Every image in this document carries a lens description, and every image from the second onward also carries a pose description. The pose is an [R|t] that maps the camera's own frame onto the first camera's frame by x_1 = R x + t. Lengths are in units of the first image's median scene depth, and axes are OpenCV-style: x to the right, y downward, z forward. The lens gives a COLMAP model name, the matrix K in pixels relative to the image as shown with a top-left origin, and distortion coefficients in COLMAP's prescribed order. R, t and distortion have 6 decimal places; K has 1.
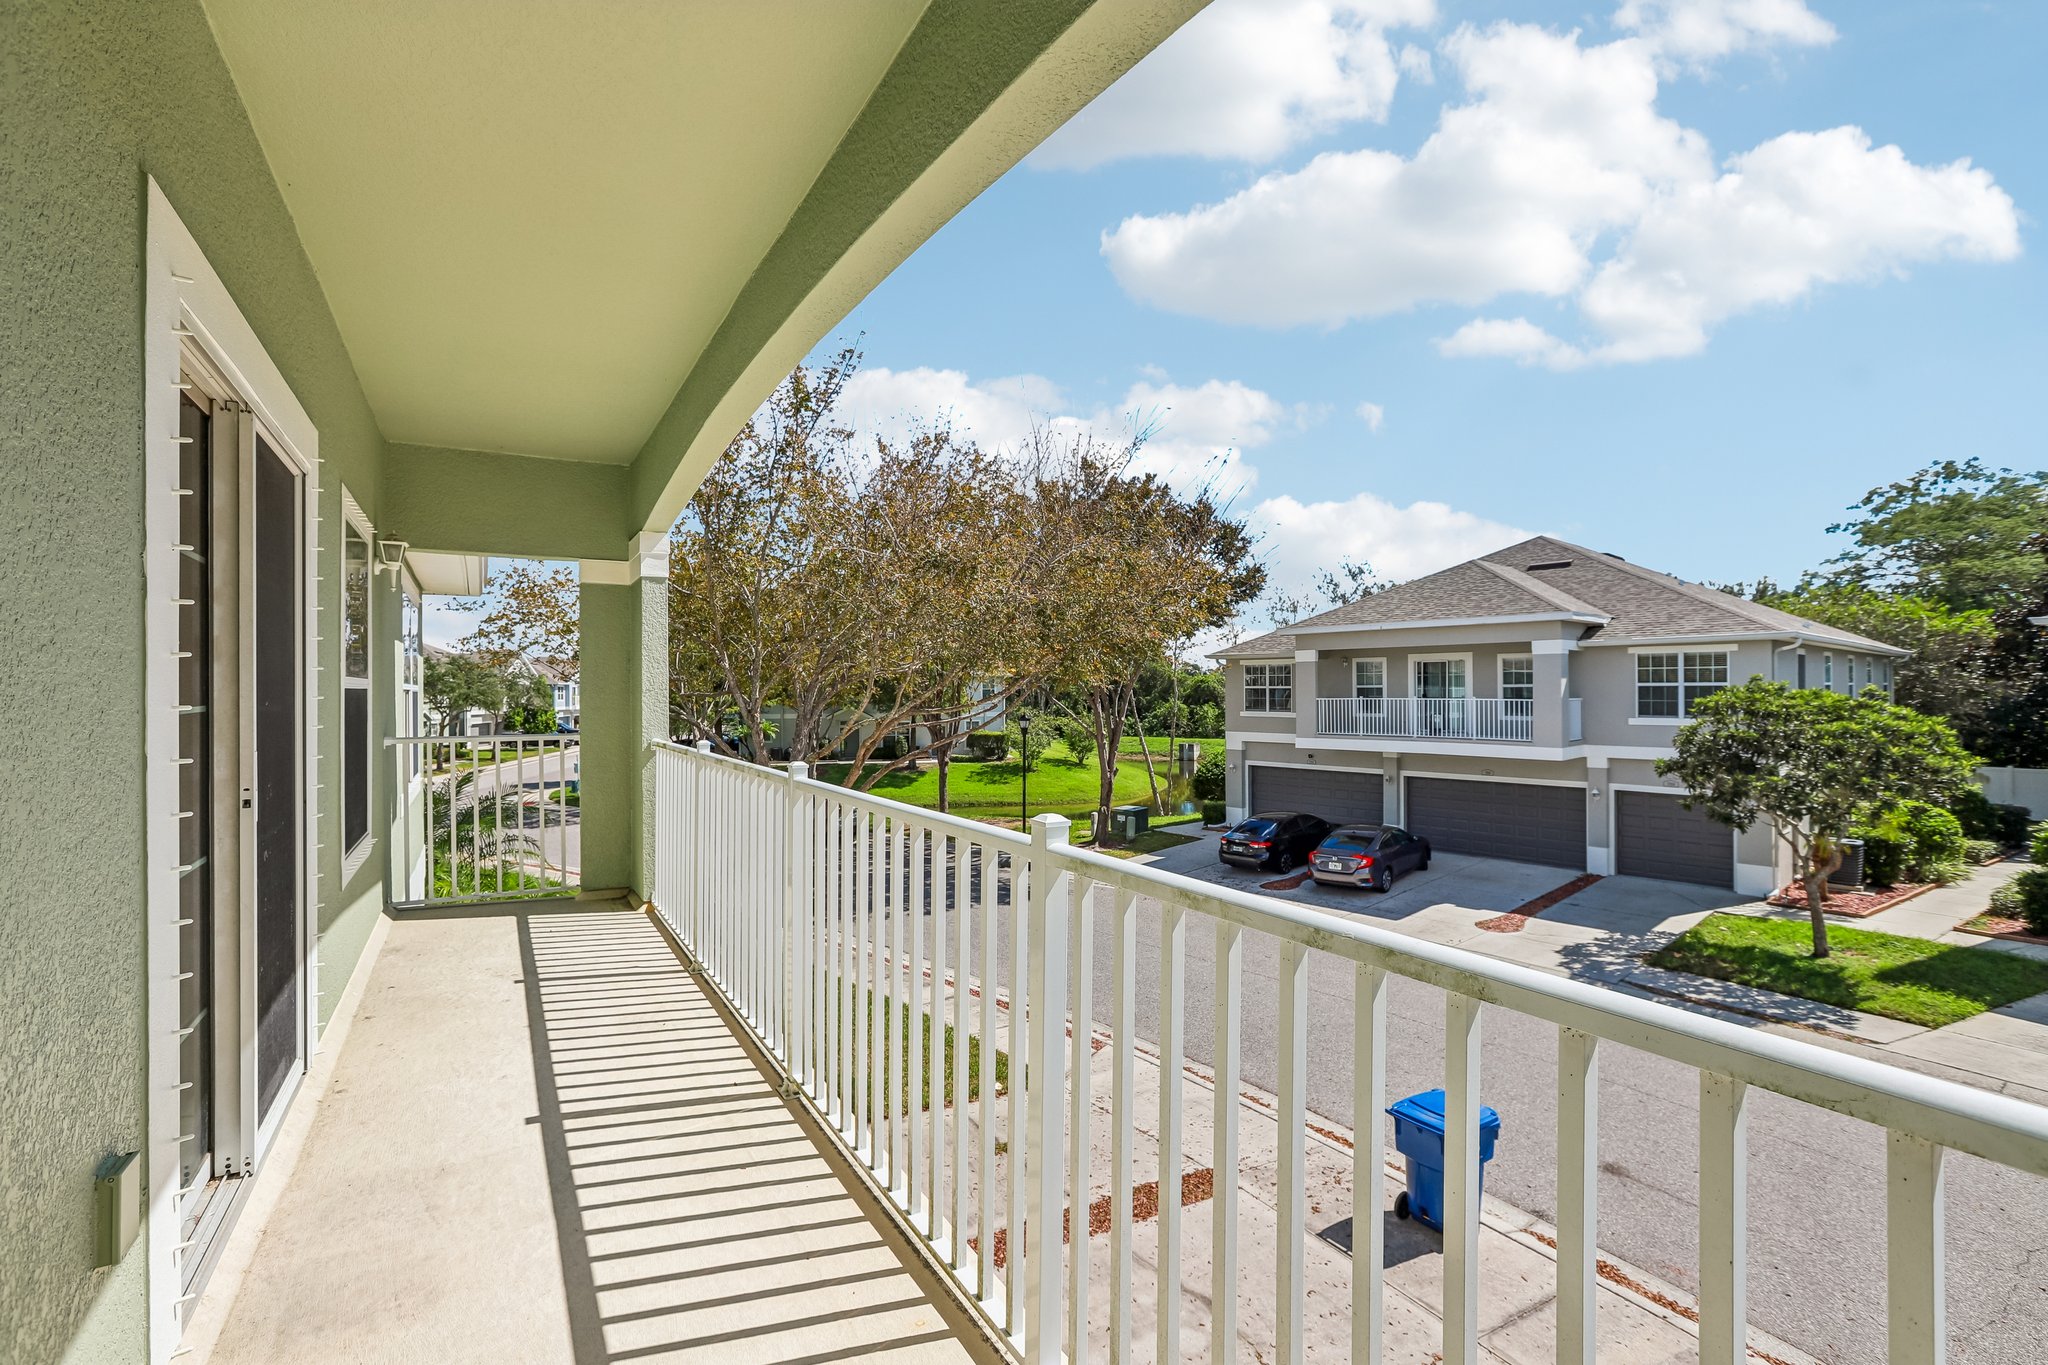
lens RADIAL K [[930.2, 0, 1014.3], [0, 930.2, 698.9], [0, 0, 1]] dist [-0.028602, 0.000162]
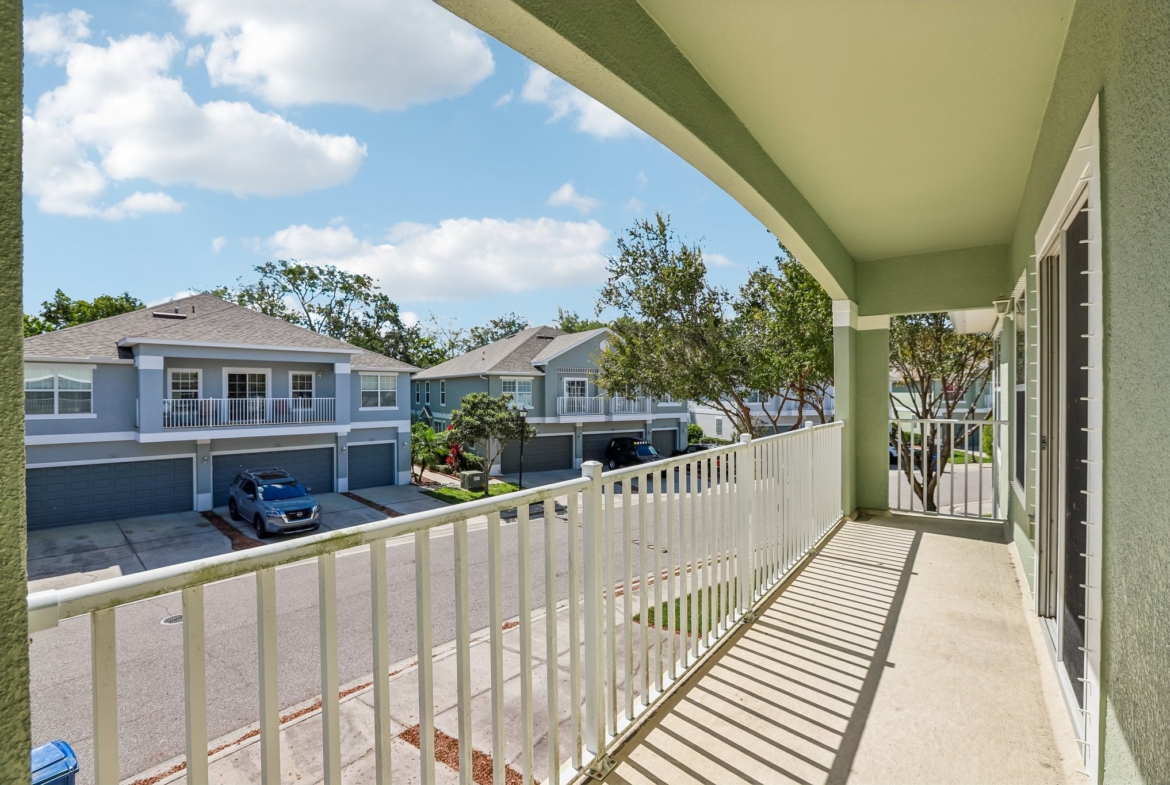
lens RADIAL K [[538.8, 0, 587.2], [0, 538.8, 400.8], [0, 0, 1]] dist [-0.046968, 0.027647]
pose [[-0.419525, -0.003727, 0.907736, -0.870822], [0.003337, 0.999978, 0.005648, 0.000343], [-0.907737, 0.005398, -0.419504, 1.426794]]
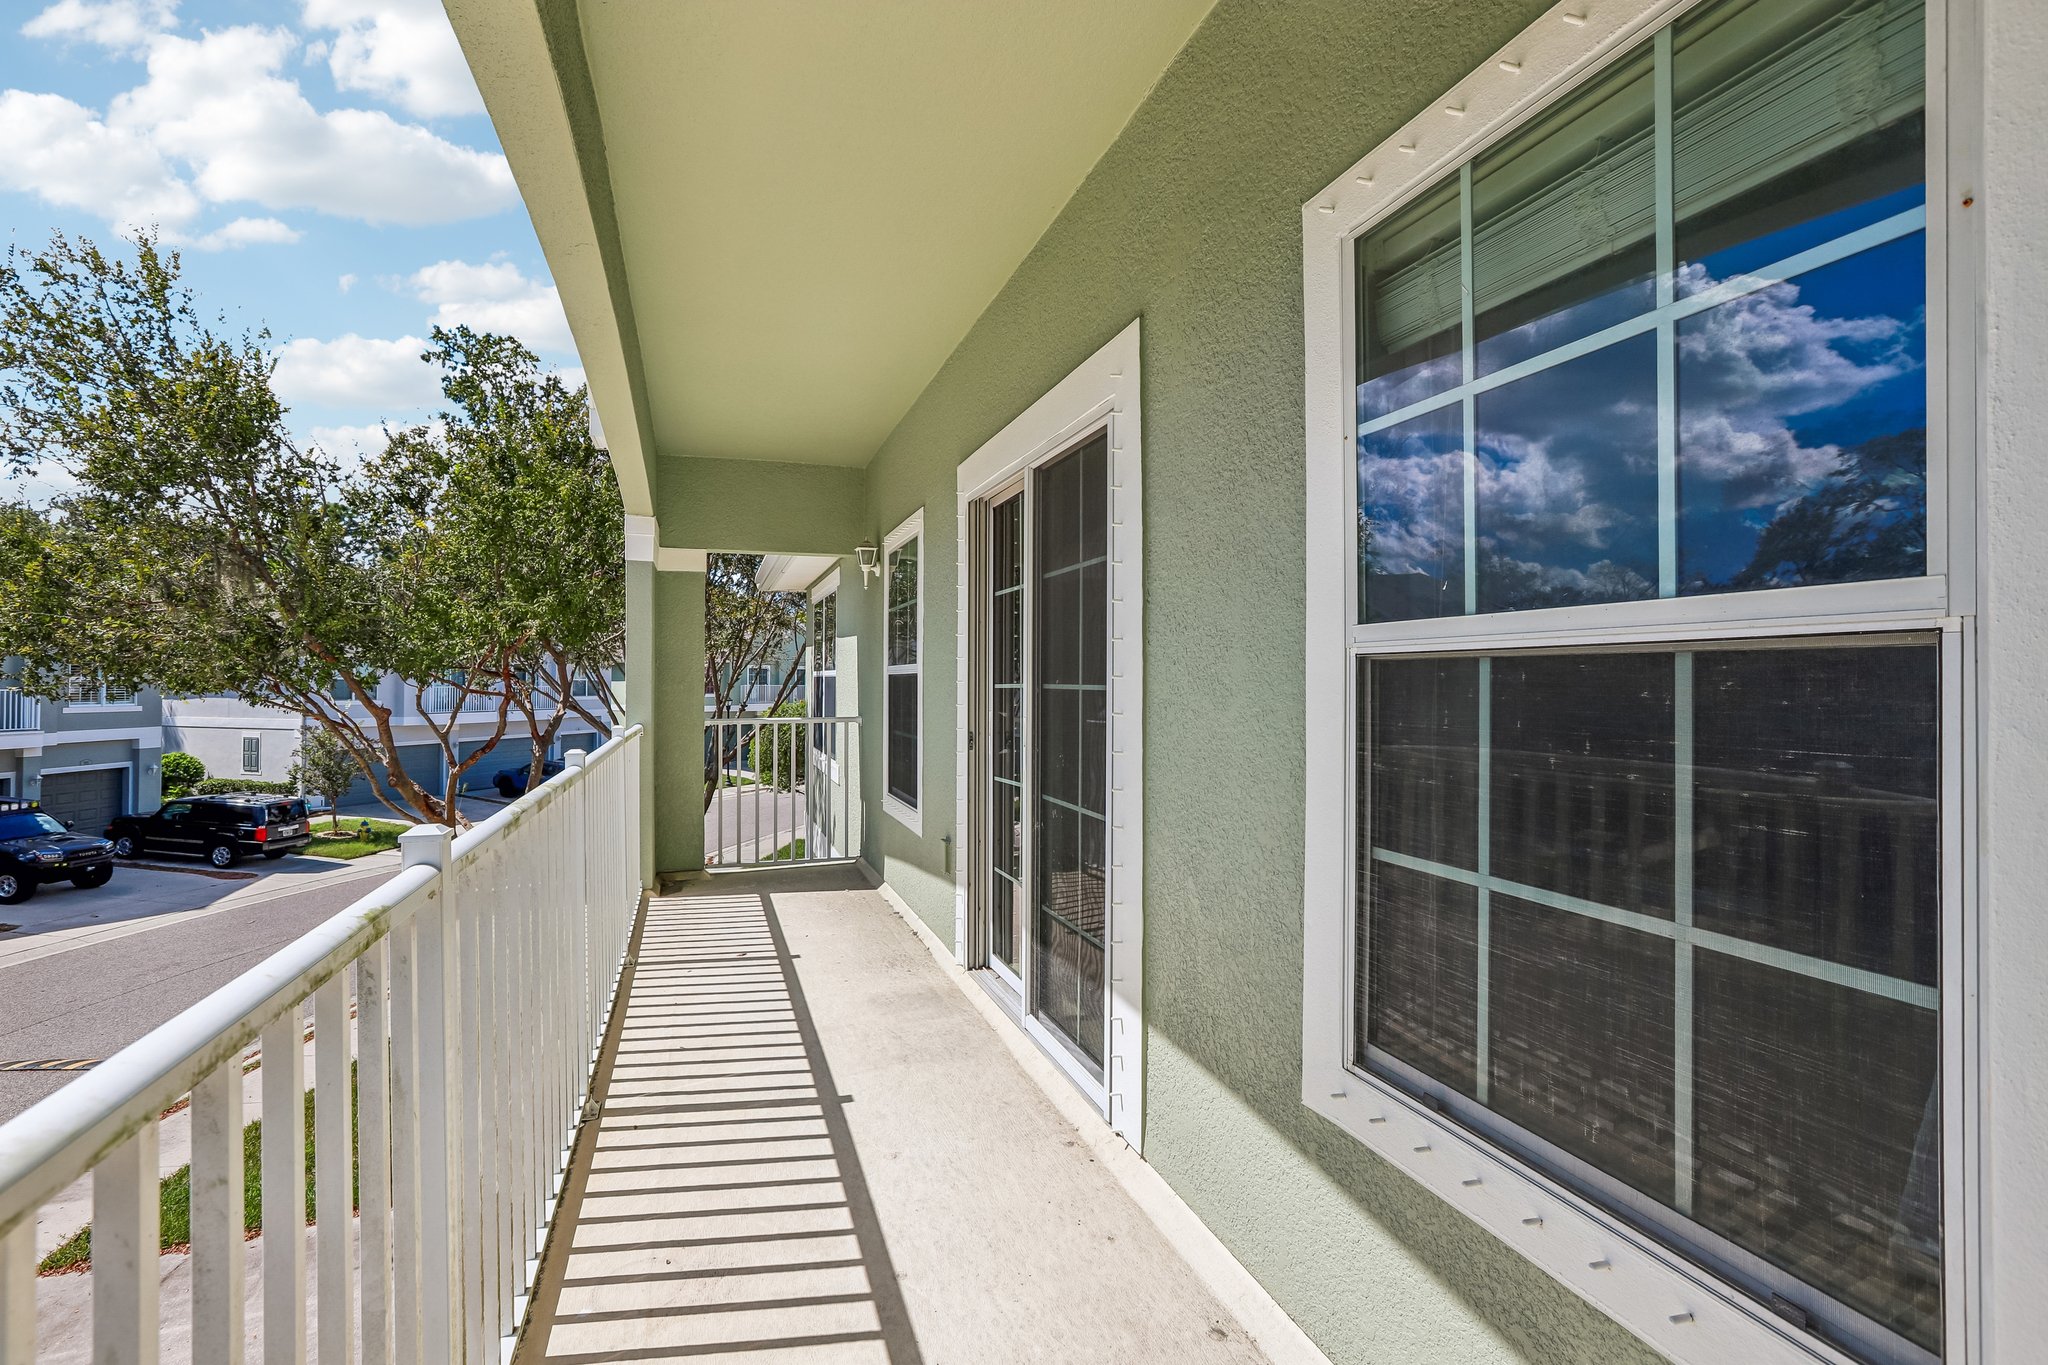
lens RADIAL K [[935.6, 0, 1024.8], [0, 935.6, 685.1], [0, 0, 1]] dist [-0.029767, 0.013480]
pose [[-0.982292, 0.006600, 0.187242, -0.701415], [0.006635, 0.999978, -0.000443, 0.007886], [-0.187241, 0.000808, -0.982314, 1.511263]]
